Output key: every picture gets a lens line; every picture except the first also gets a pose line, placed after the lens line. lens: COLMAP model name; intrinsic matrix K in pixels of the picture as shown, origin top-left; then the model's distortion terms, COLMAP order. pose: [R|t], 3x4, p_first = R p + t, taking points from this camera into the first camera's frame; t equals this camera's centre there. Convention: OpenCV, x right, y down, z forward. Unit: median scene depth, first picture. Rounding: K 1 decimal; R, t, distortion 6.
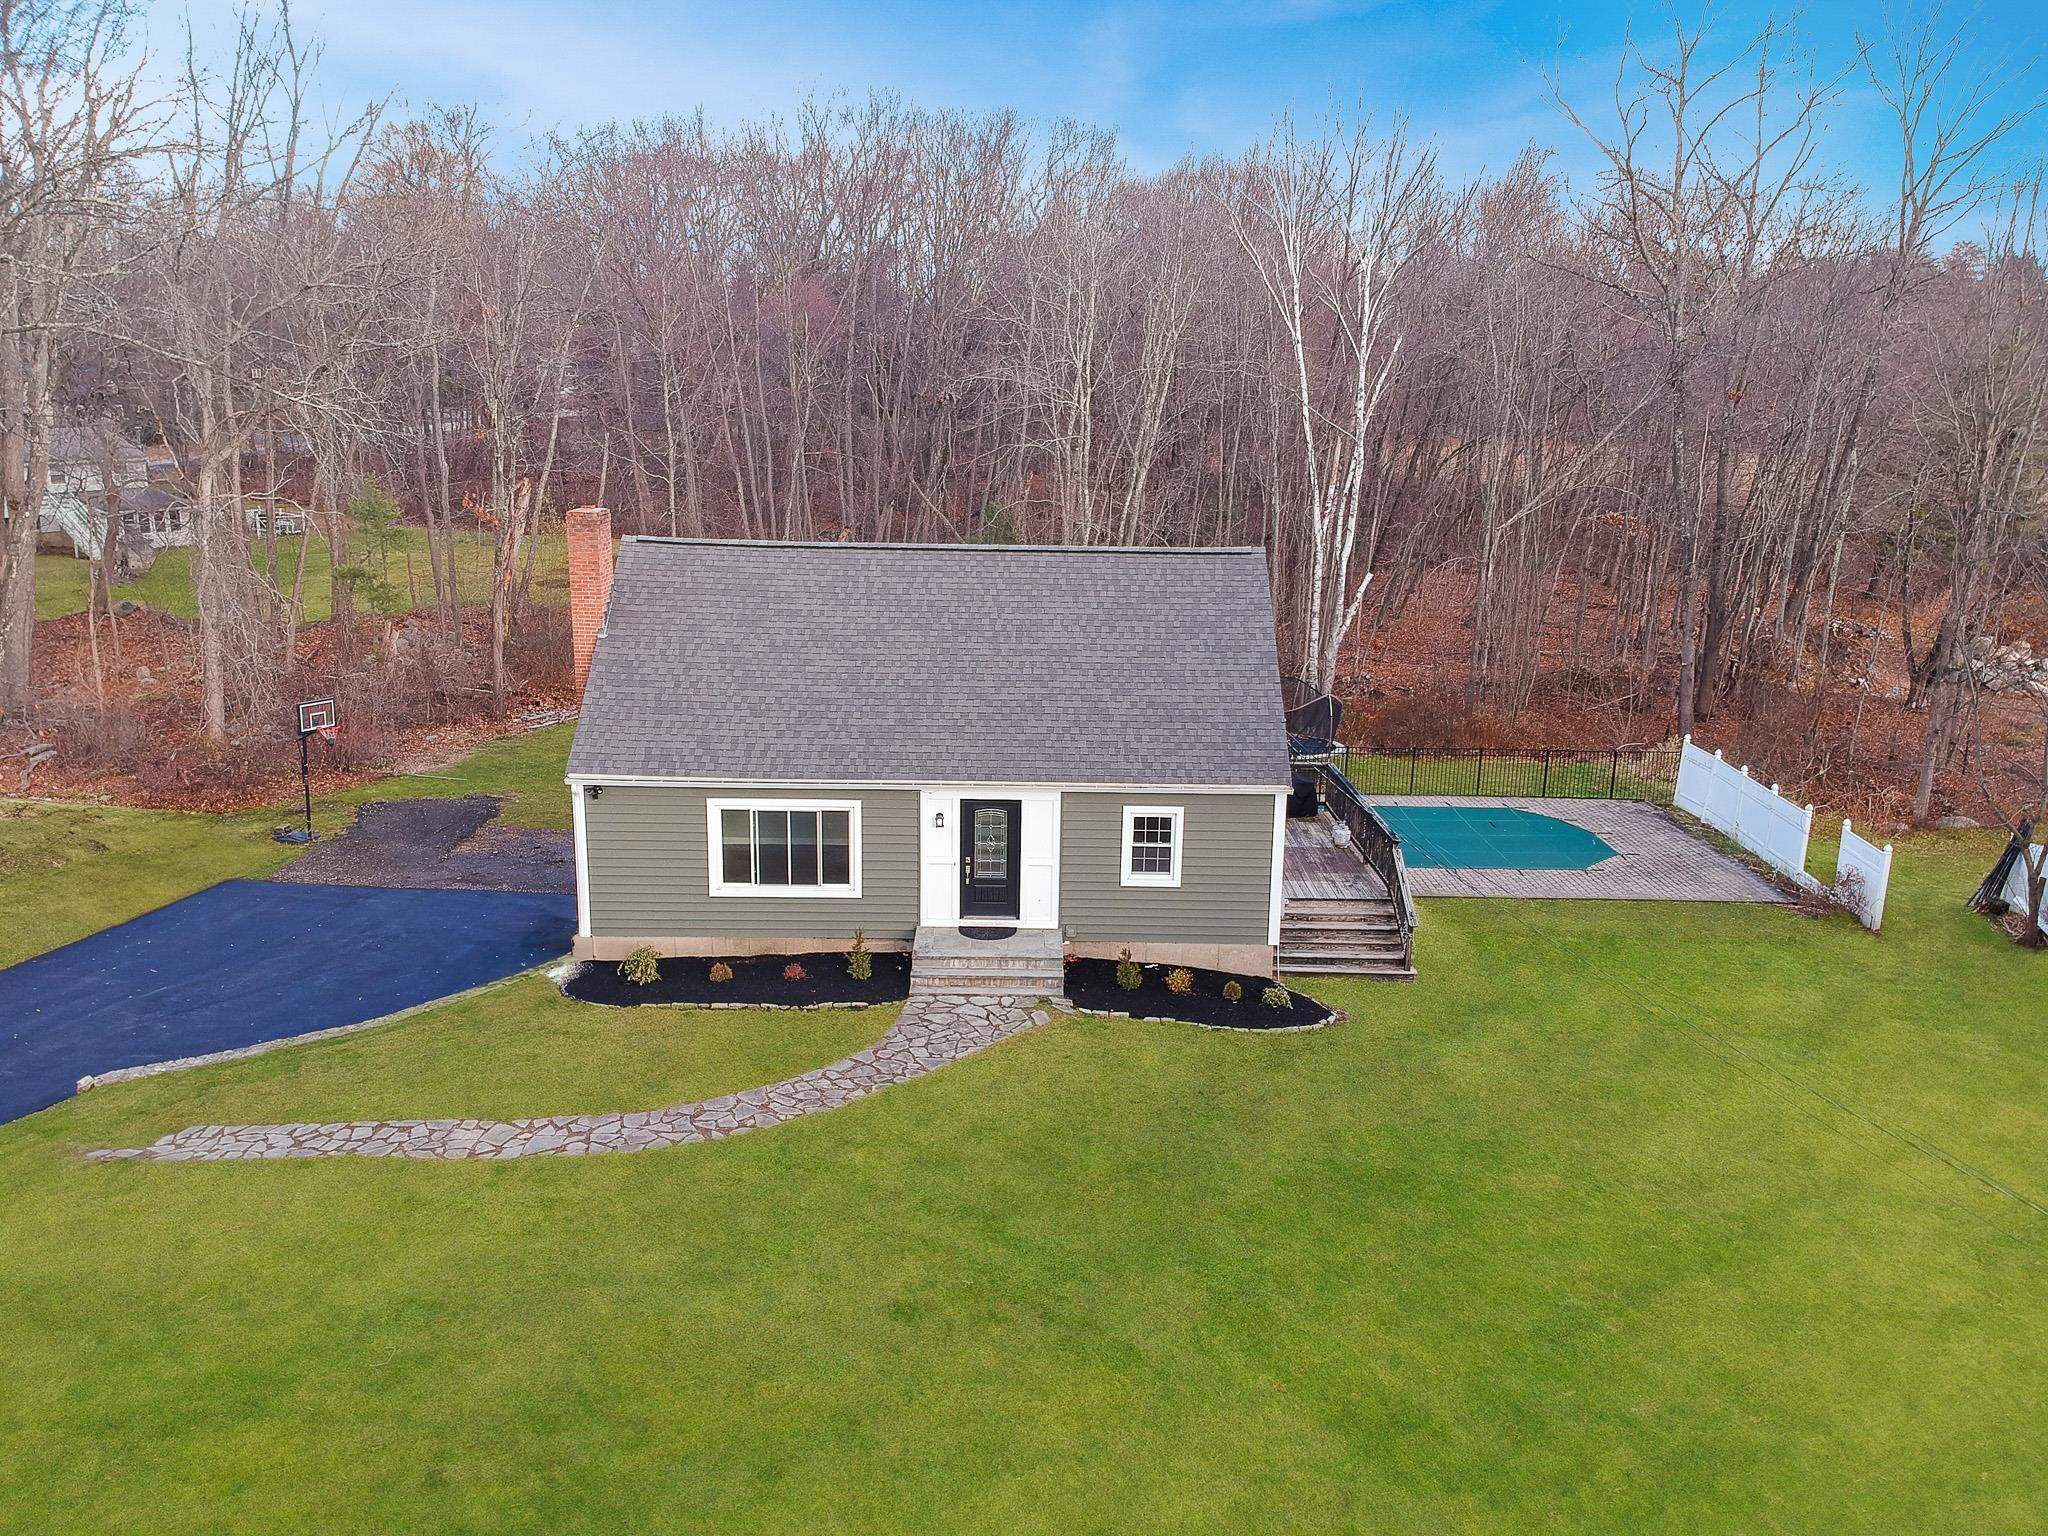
lens RADIAL K [[1479.0, 0, 1012.0], [0, 1479.0, 799.6], [0, 0, 1]] dist [0.097932, -0.173196]
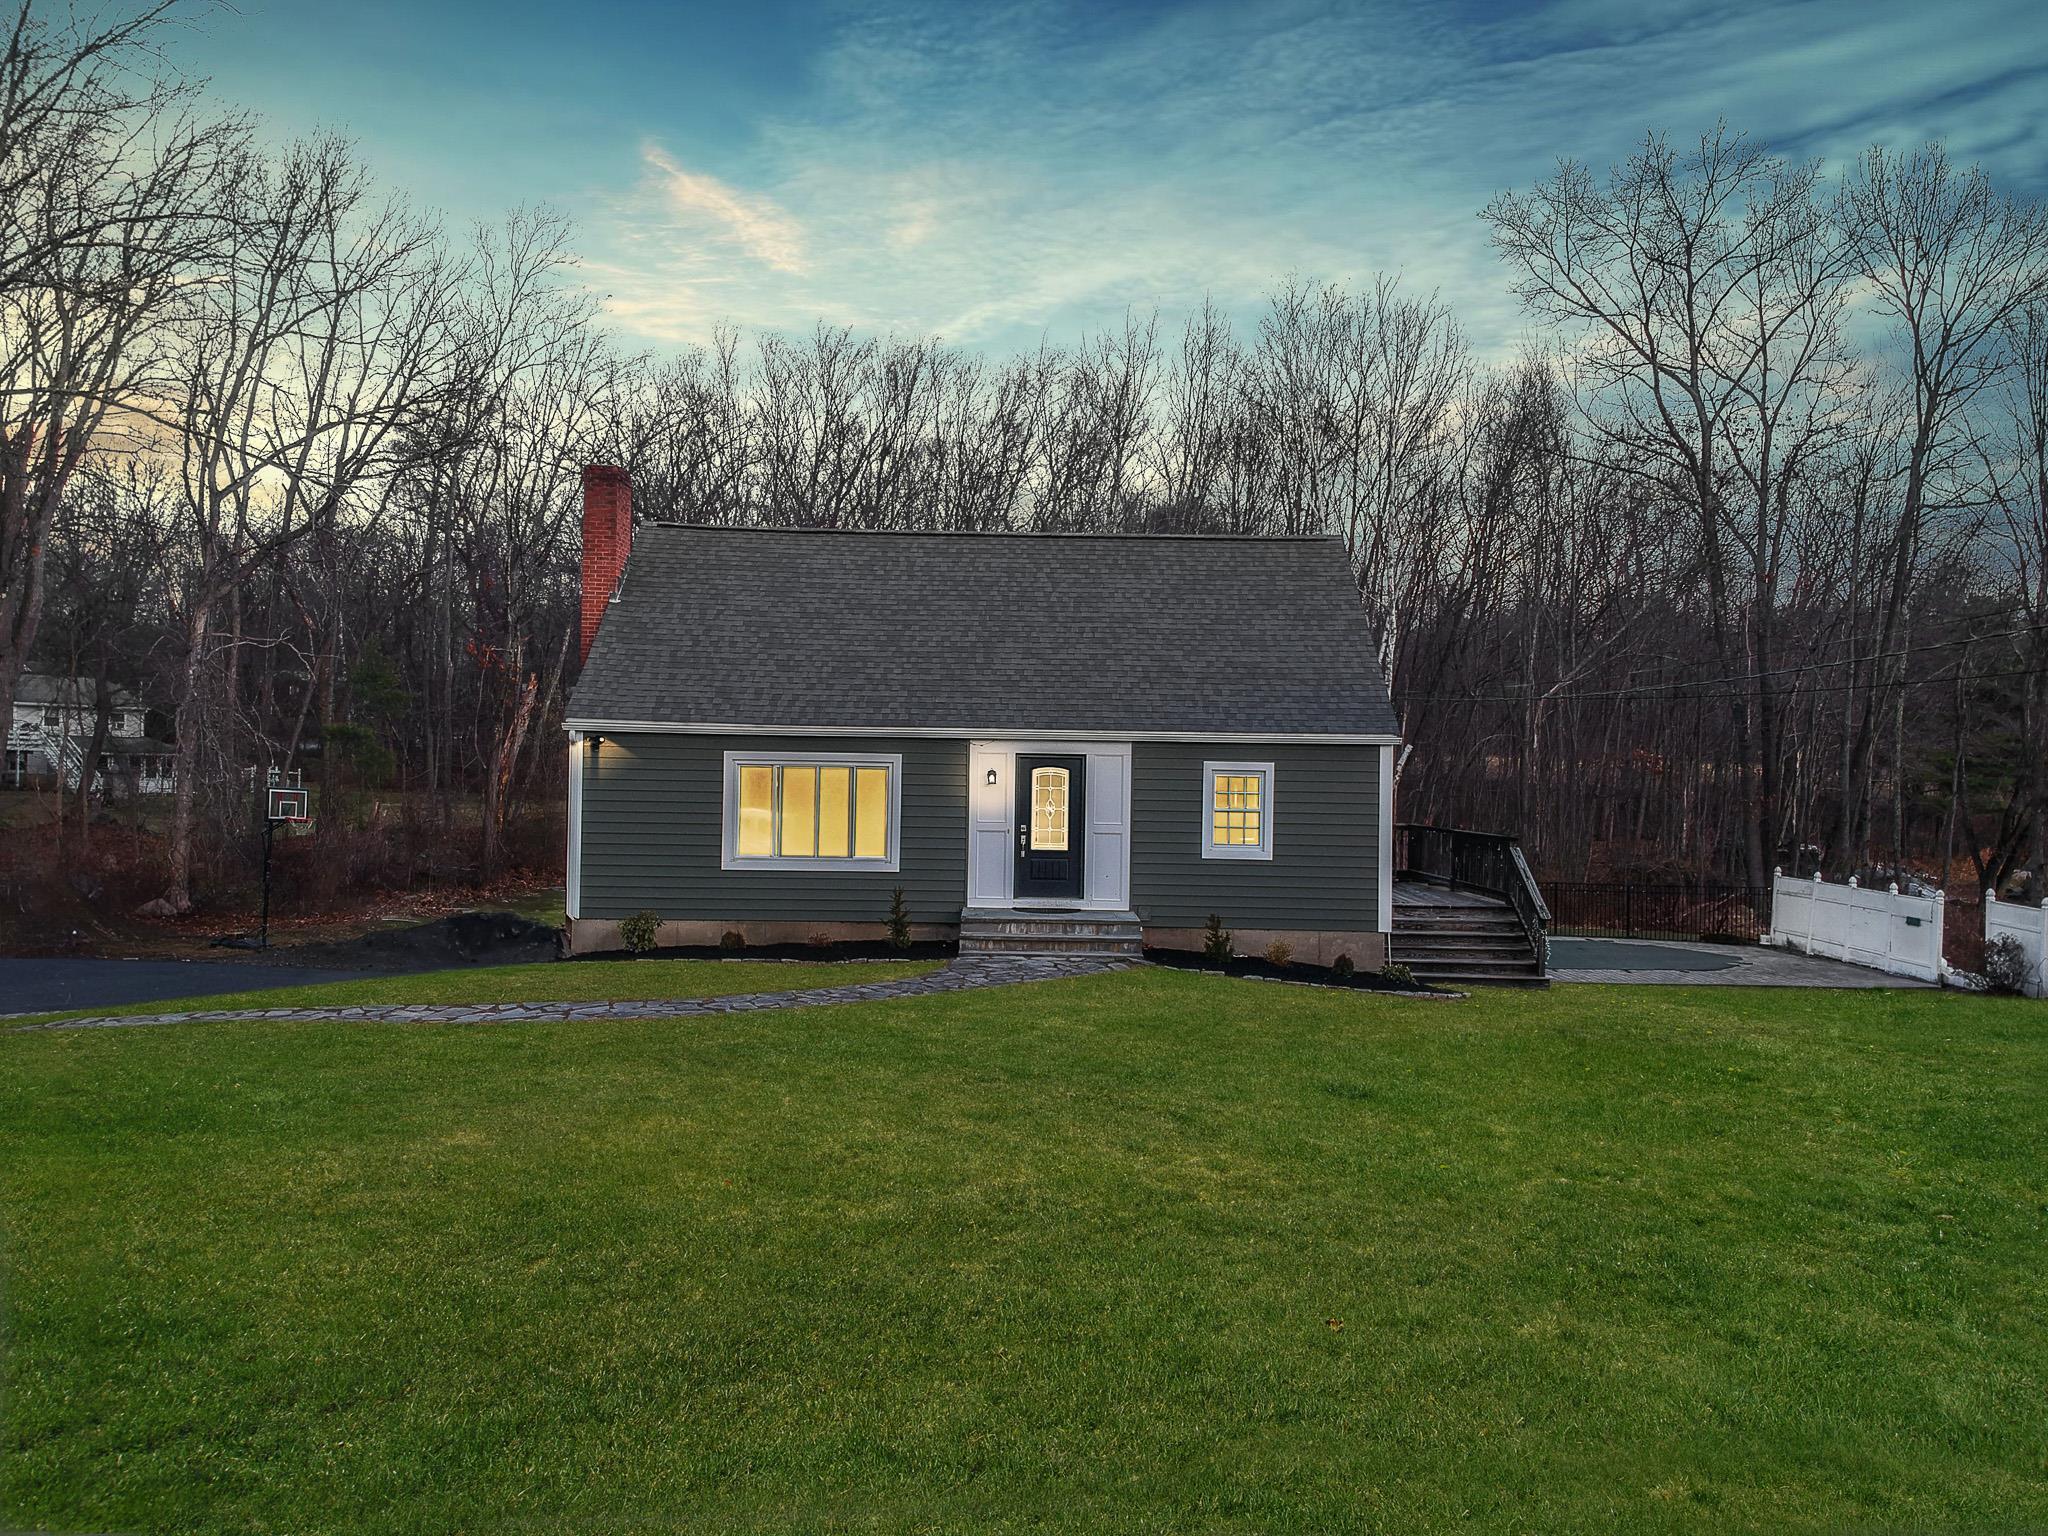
lens RADIAL K [[1479.0, 0, 1012.0], [0, 1479.0, 799.6], [0, 0, 1]] dist [0.097932, -0.173196]
pose [[0.999982, 0.003789, 0.004638, -0.040523], [-0.002567, 0.970838, -0.239723, 0.230488], [-0.005411, 0.239706, 0.970830, 0.161226]]
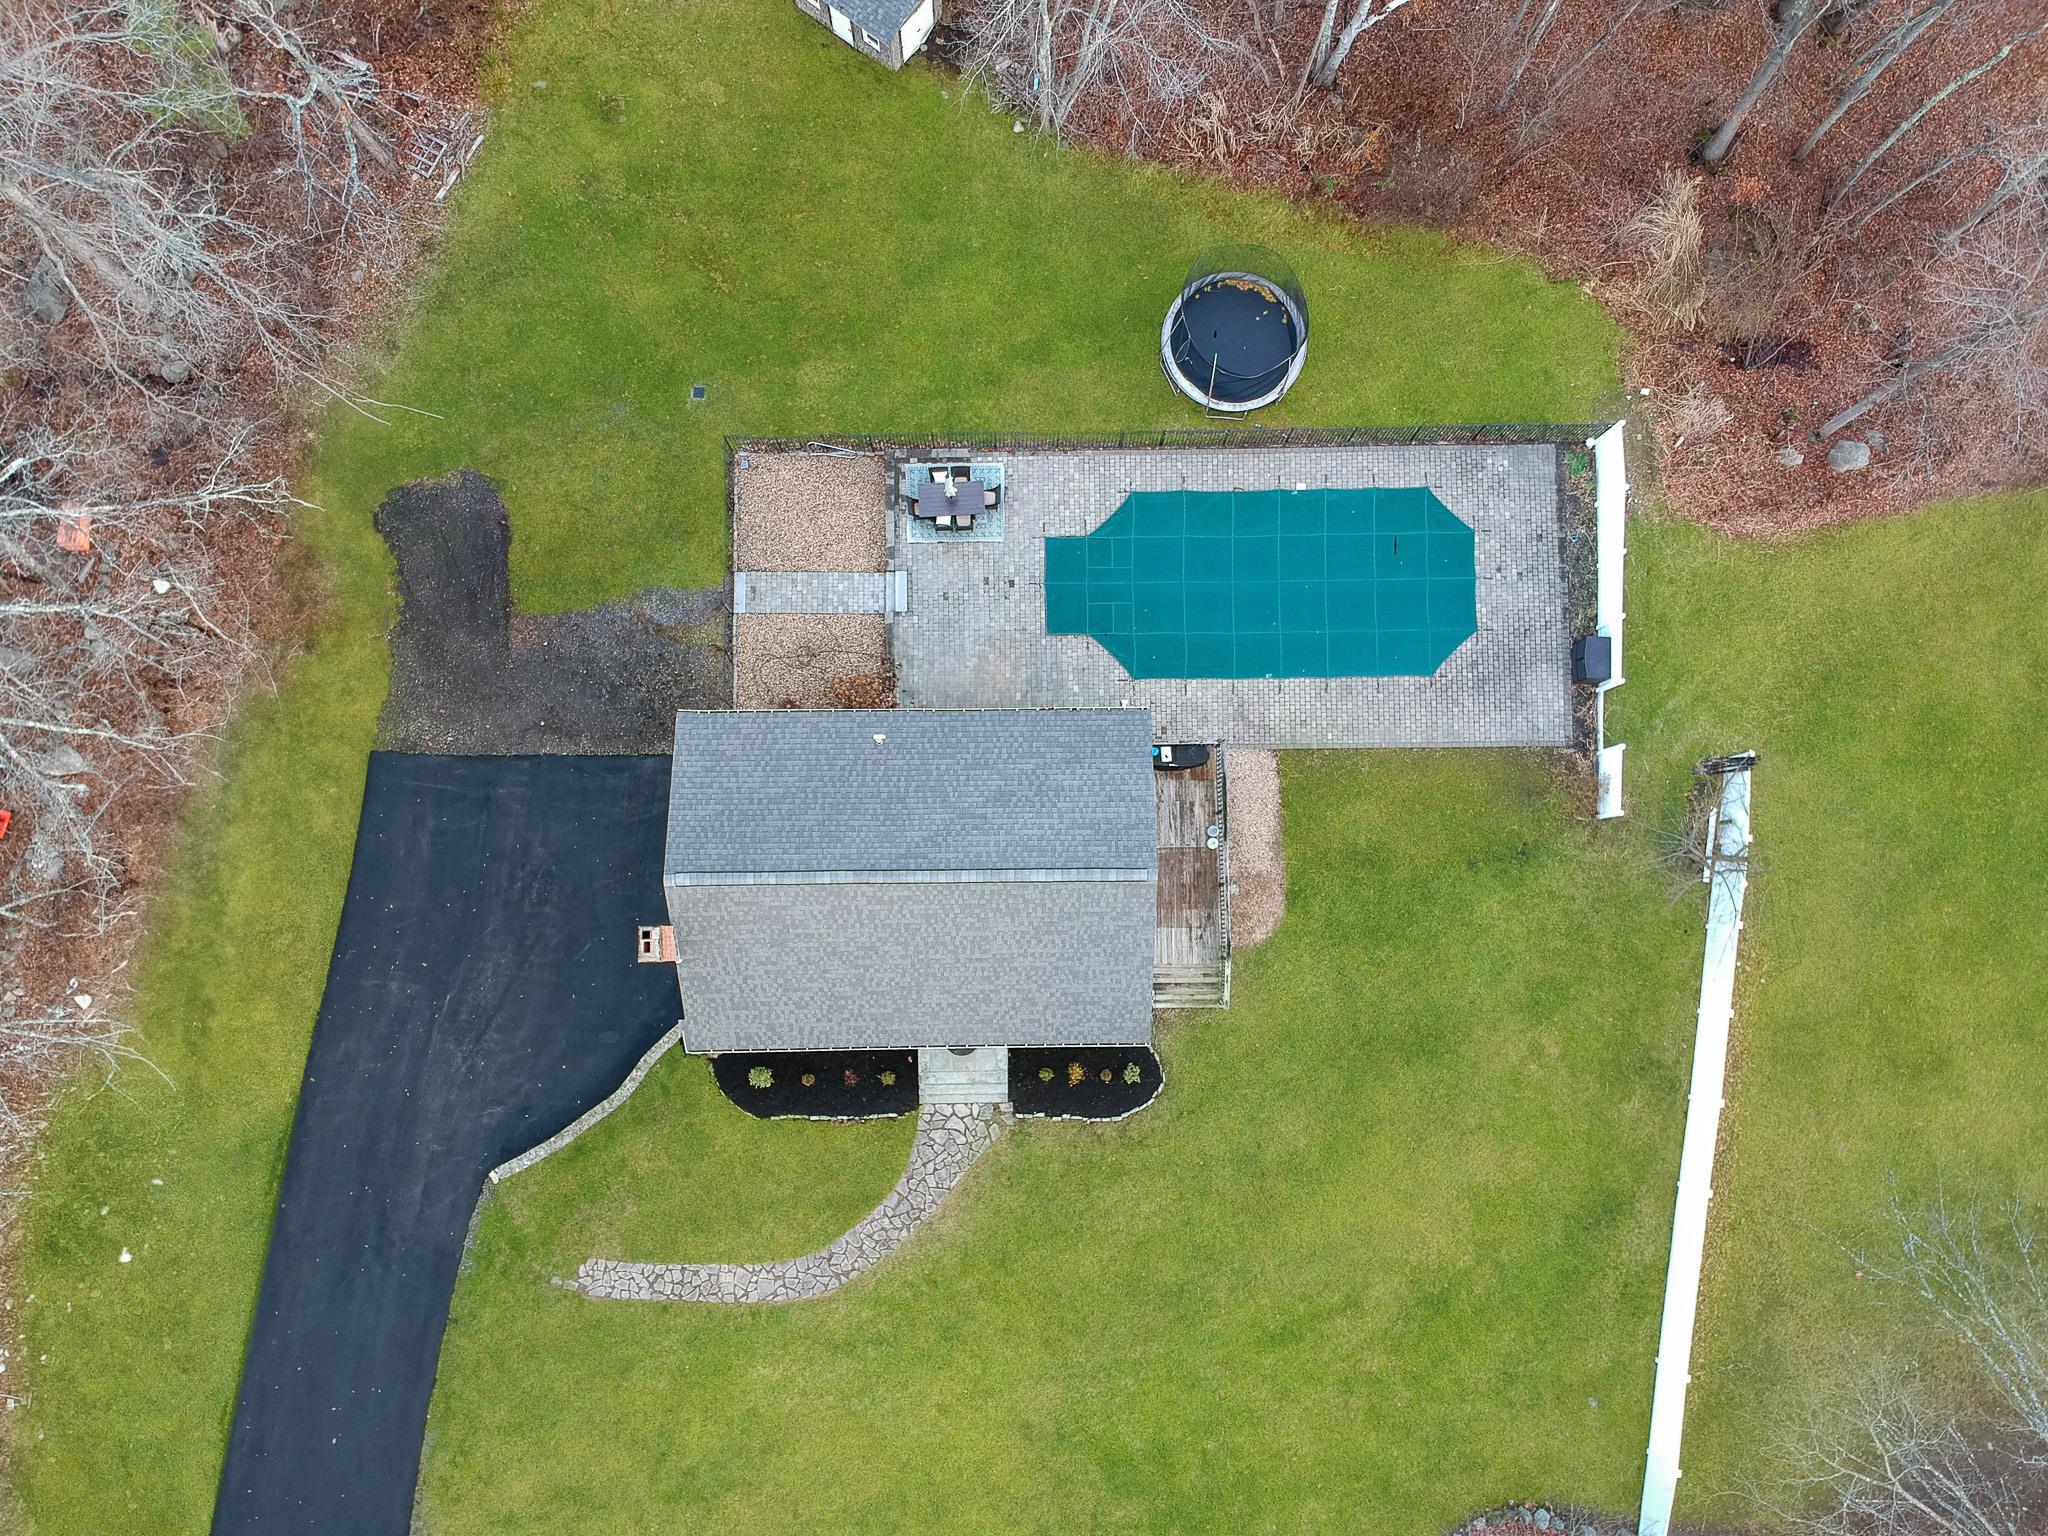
lens RADIAL K [[1479.0, 0, 1012.0], [0, 1479.0, 799.6], [0, 0, 1]] dist [0.097932, -0.173196]
pose [[0.999676, -0.021897, -0.012952, 0.066526], [0.020132, 0.369638, 0.928958, -1.535869], [-0.015553, -0.928918, 0.369959, 0.640820]]
